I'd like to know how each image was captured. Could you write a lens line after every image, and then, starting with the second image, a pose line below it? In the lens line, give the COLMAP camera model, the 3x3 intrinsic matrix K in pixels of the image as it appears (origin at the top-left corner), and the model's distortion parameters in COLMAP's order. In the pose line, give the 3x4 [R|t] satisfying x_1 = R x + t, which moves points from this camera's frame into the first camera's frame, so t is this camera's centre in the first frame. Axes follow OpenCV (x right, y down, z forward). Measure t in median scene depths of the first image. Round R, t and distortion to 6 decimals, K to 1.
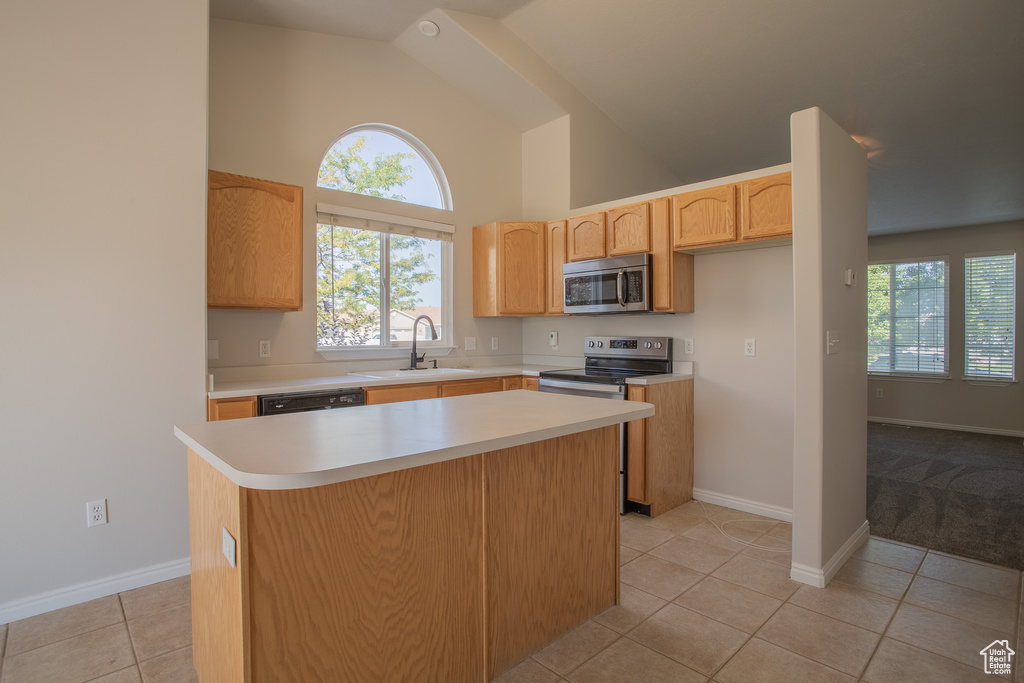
lens RADIAL K [[512.4, 0, 504.2], [0, 512.4, 333.1], [0, 0, 1]] dist [-0.064134, 0.026743]
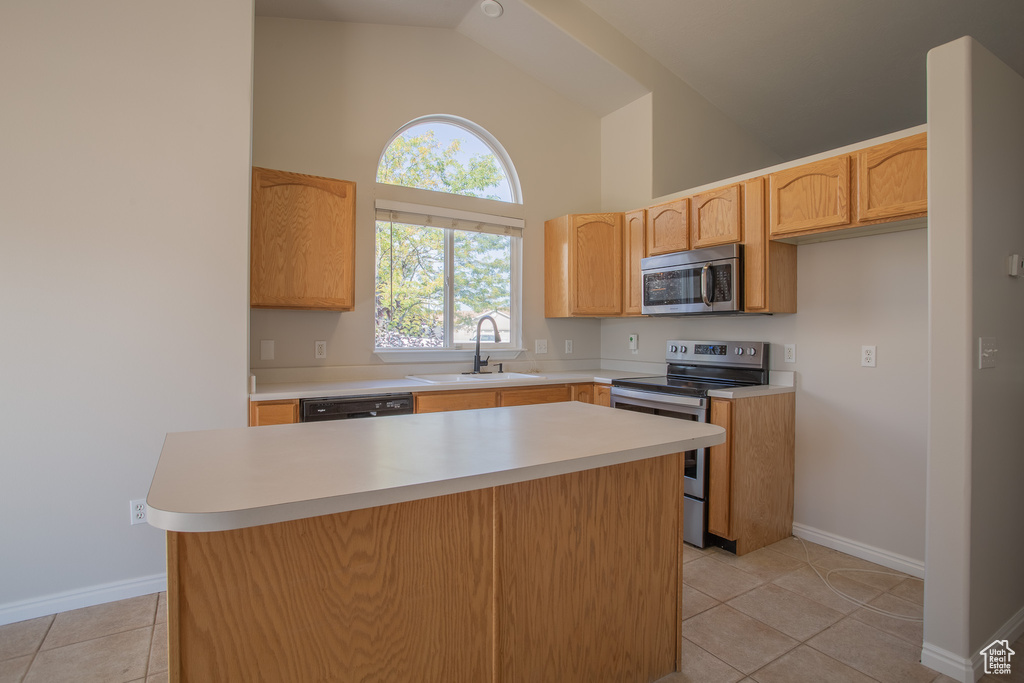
lens RADIAL K [[512.4, 0, 506.7], [0, 512.4, 333.8], [0, 0, 1]] dist [-0.064134, 0.026743]
pose [[0.981626, 0.008406, -0.190628, 0.077711], [-0.008478, 0.999964, 0.000437, -0.003637], [0.190625, 0.001187, 0.981662, 0.117159]]
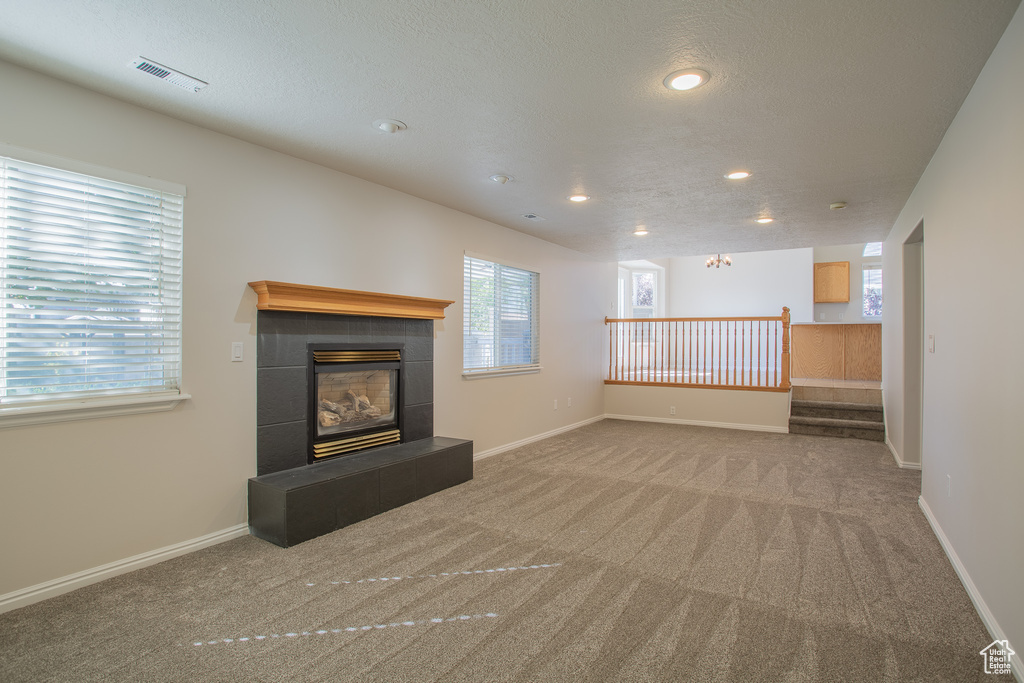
lens RADIAL K [[512.4, 0, 504.1], [0, 512.4, 333.9], [0, 0, 1]] dist [-0.064134, 0.026743]
pose [[0.248288, -0.004068, -0.968678, 2.130540], [-0.019933, 0.999758, -0.009308, 0.228098], [0.968481, 0.021620, 0.248147, -1.850273]]
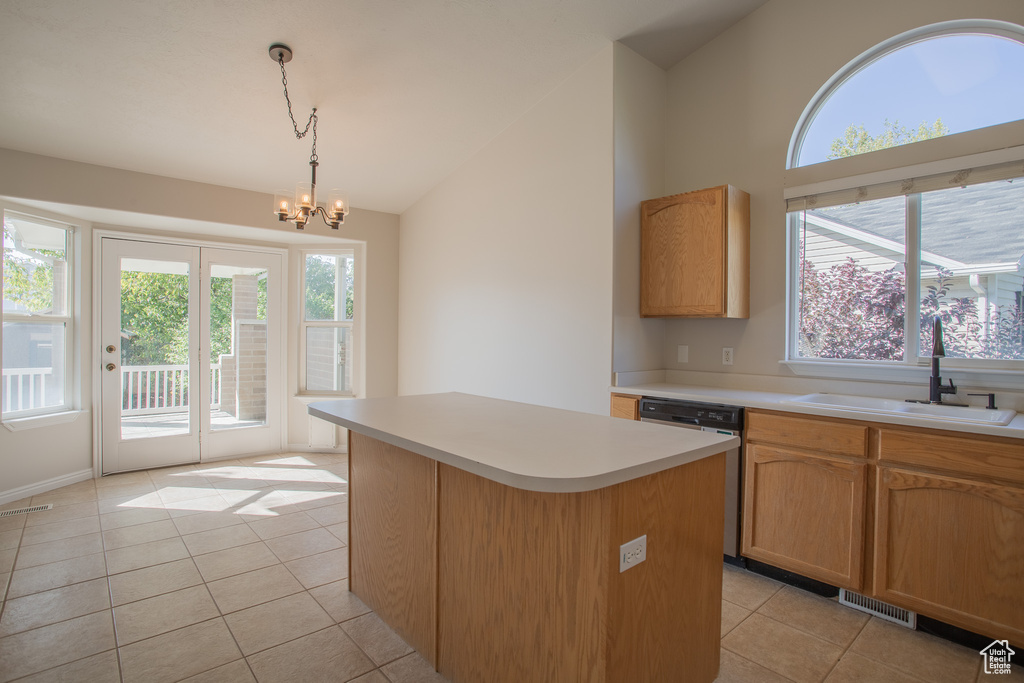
lens RADIAL K [[512.4, 0, 516.1], [0, 512.4, 339.1], [0, 0, 1]] dist [-0.064134, 0.026743]
pose [[-0.014130, 0.012367, -0.999824, 0.597163], [-0.015703, 0.999797, 0.012589, -0.009598], [0.999777, 0.015878, -0.013933, 0.690291]]
